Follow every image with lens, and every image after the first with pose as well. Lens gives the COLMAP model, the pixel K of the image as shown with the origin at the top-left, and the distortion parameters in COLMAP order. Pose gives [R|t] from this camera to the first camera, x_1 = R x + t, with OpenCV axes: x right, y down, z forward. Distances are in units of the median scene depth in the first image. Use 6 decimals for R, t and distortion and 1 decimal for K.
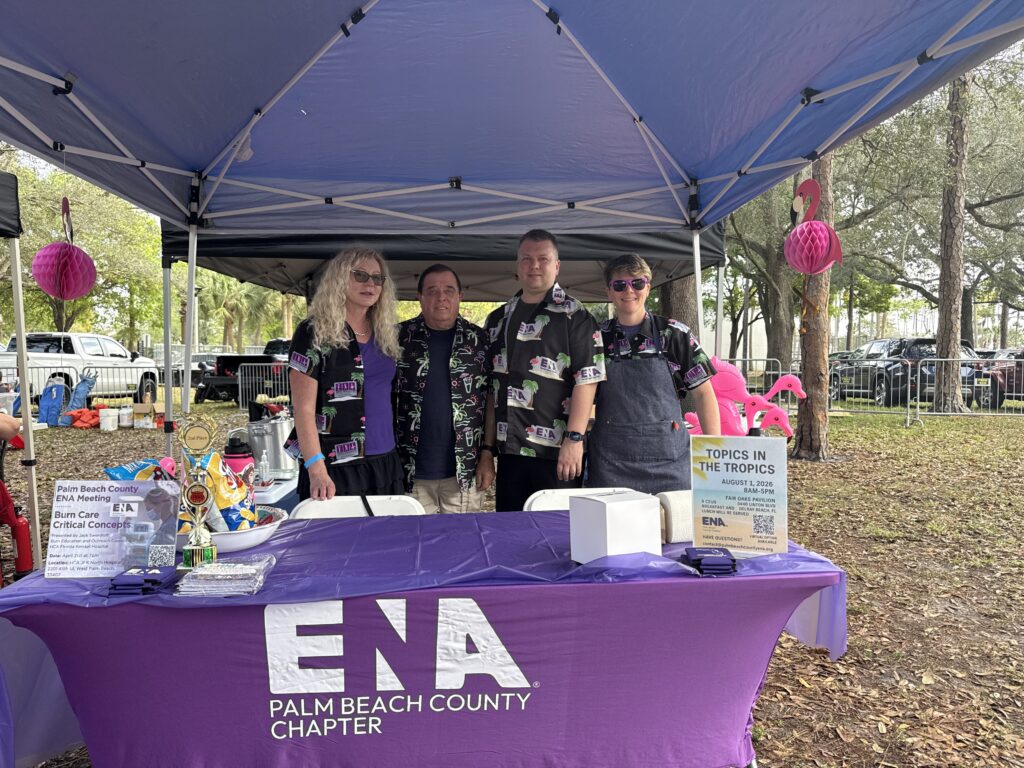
lens RADIAL K [[715.8, 0, 510.0], [0, 715.8, 388.2], [0, 0, 1]] dist [0.011400, -0.023997]
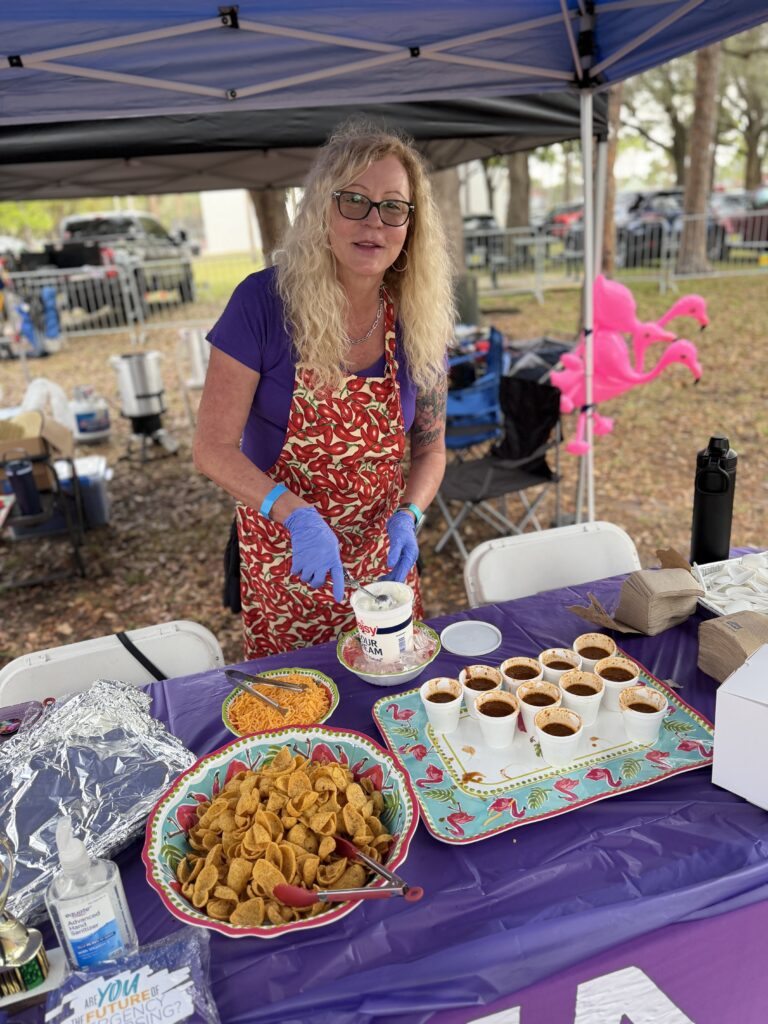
lens RADIAL K [[728.9, 0, 378.8], [0, 728.9, 510.8], [0, 0, 1]] dist [-0.028273, -0.002672]
pose [[0.972840, -0.145713, 0.179861, -0.122396], [0.078868, 0.939170, 0.334276, -0.090007], [-0.217629, -0.311011, 0.925154, 0.290026]]
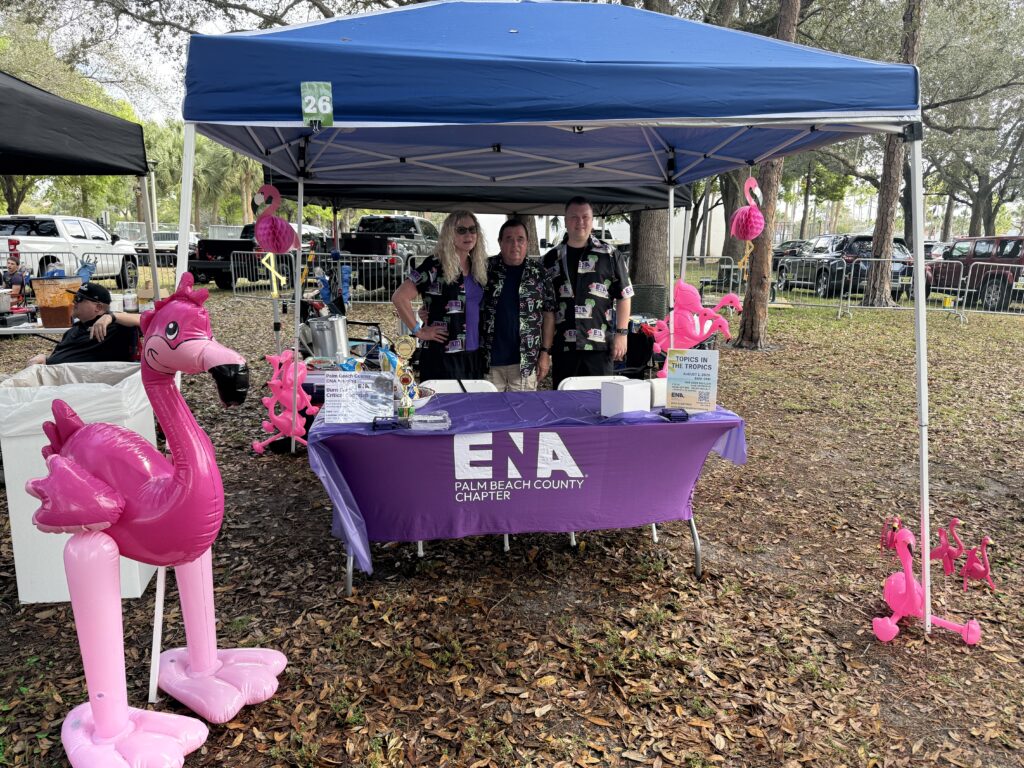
lens RADIAL K [[715.8, 0, 517.6], [0, 715.8, 387.1], [0, 0, 1]] dist [0.011400, -0.023997]
pose [[0.997580, 0.002961, 0.069461, -0.128496], [-0.014342, 0.986369, 0.163923, -0.064796], [-0.068029, -0.164523, 0.984025, -0.391468]]
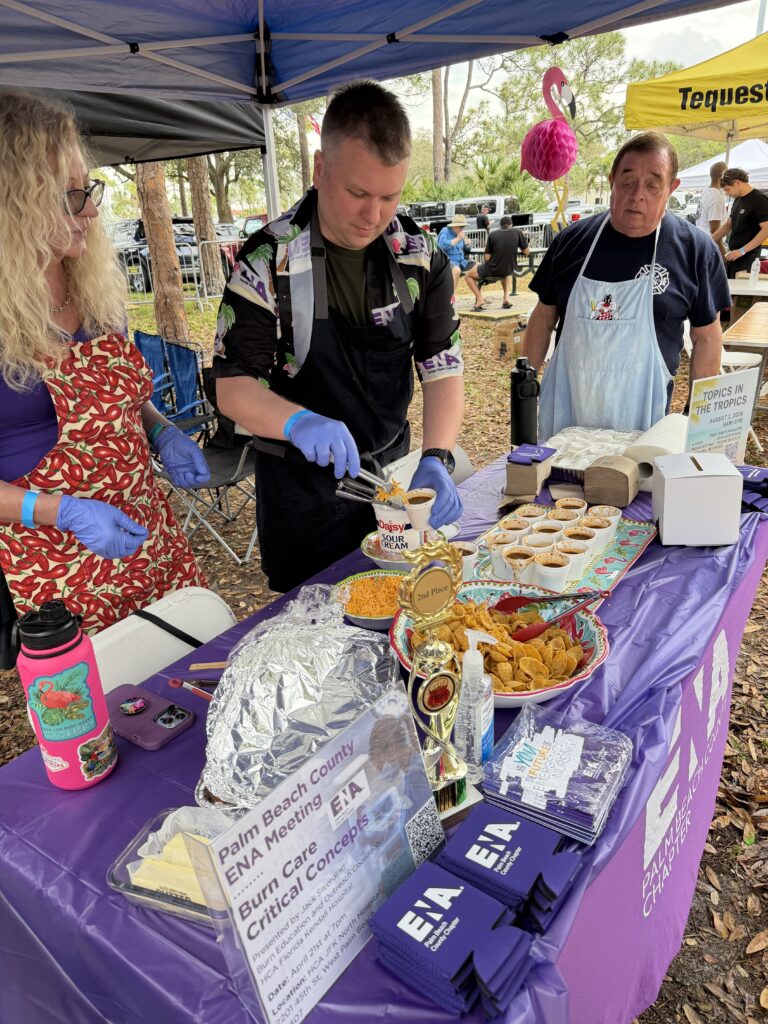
lens RADIAL K [[728.9, 0, 390.3], [0, 728.9, 515.8], [0, 0, 1]] dist [-0.028273, -0.002672]
pose [[0.628425, -0.323576, 0.707376, -0.374028], [0.081026, 0.931658, 0.354186, -0.071247], [-0.773639, -0.165263, 0.611695, 0.351707]]
